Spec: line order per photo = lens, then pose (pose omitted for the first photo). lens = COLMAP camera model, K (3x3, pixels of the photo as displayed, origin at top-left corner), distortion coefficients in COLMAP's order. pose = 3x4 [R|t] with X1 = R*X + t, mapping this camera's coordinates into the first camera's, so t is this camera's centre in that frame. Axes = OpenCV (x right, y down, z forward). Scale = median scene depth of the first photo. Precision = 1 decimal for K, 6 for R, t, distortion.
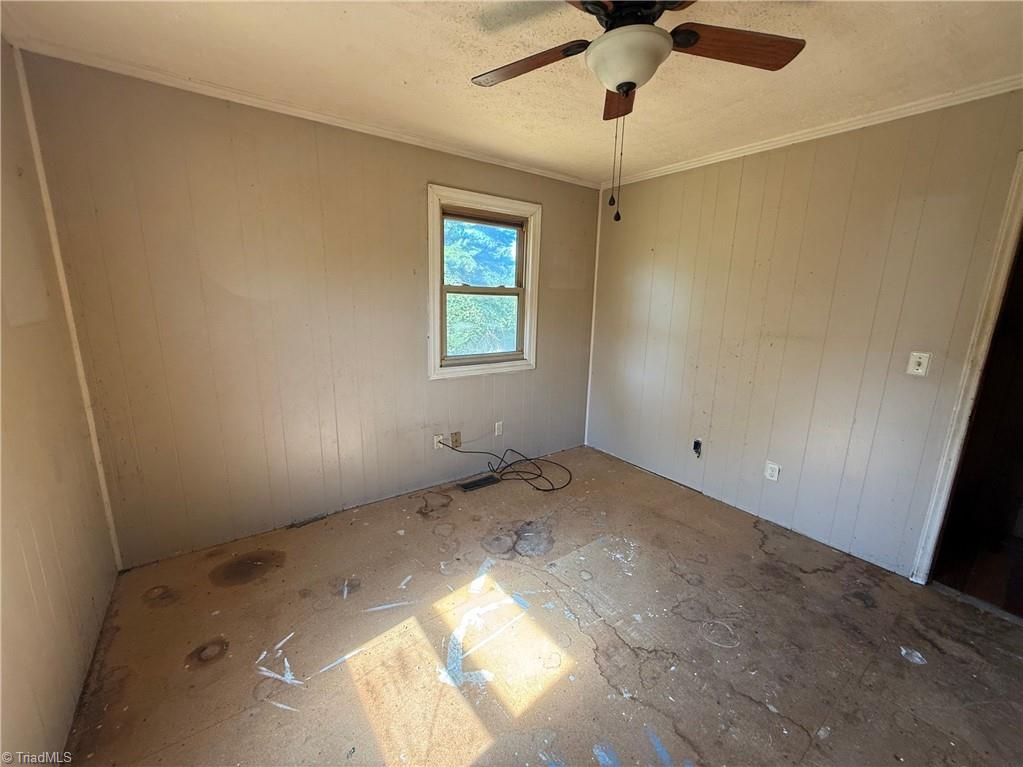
lens RADIAL K [[405.9, 0, 509.4], [0, 405.9, 382.6], [0, 0, 1]] dist [0.000142, -0.000117]
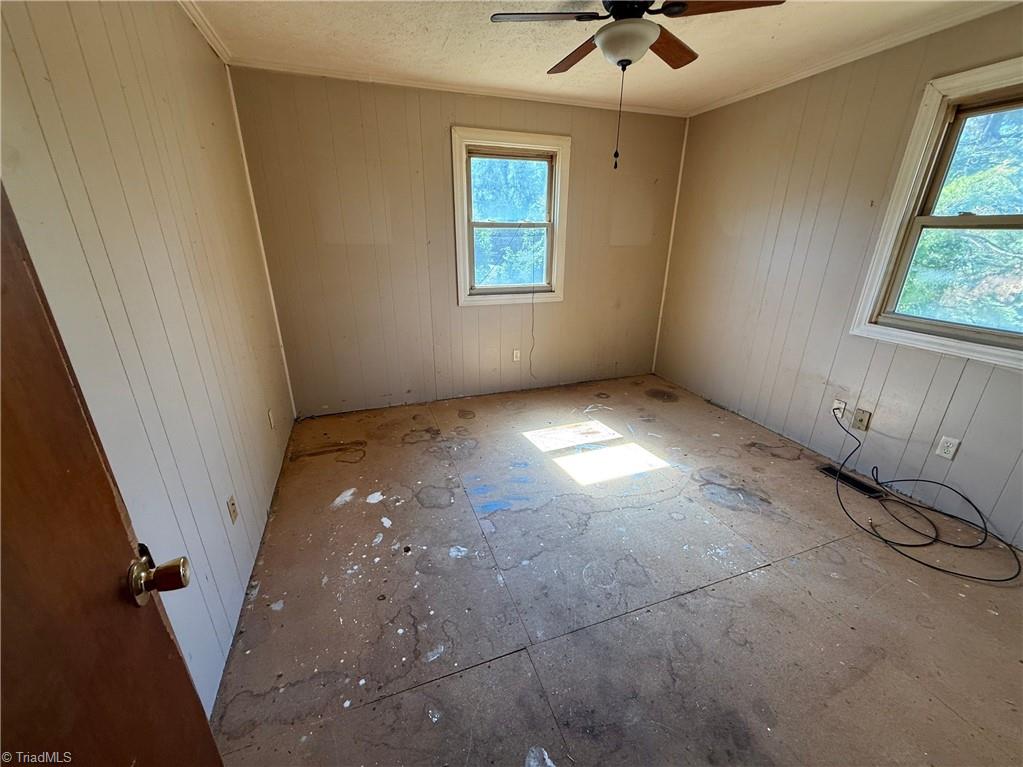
lens RADIAL K [[405.9, 0, 509.5], [0, 405.9, 383.3], [0, 0, 1]] dist [0.000142, -0.000117]
pose [[-0.278454, 0.314594, -0.907466, 1.013968], [-0.211844, 0.901447, 0.377512, -0.103270], [0.936795, 0.297361, -0.184367, 0.634707]]
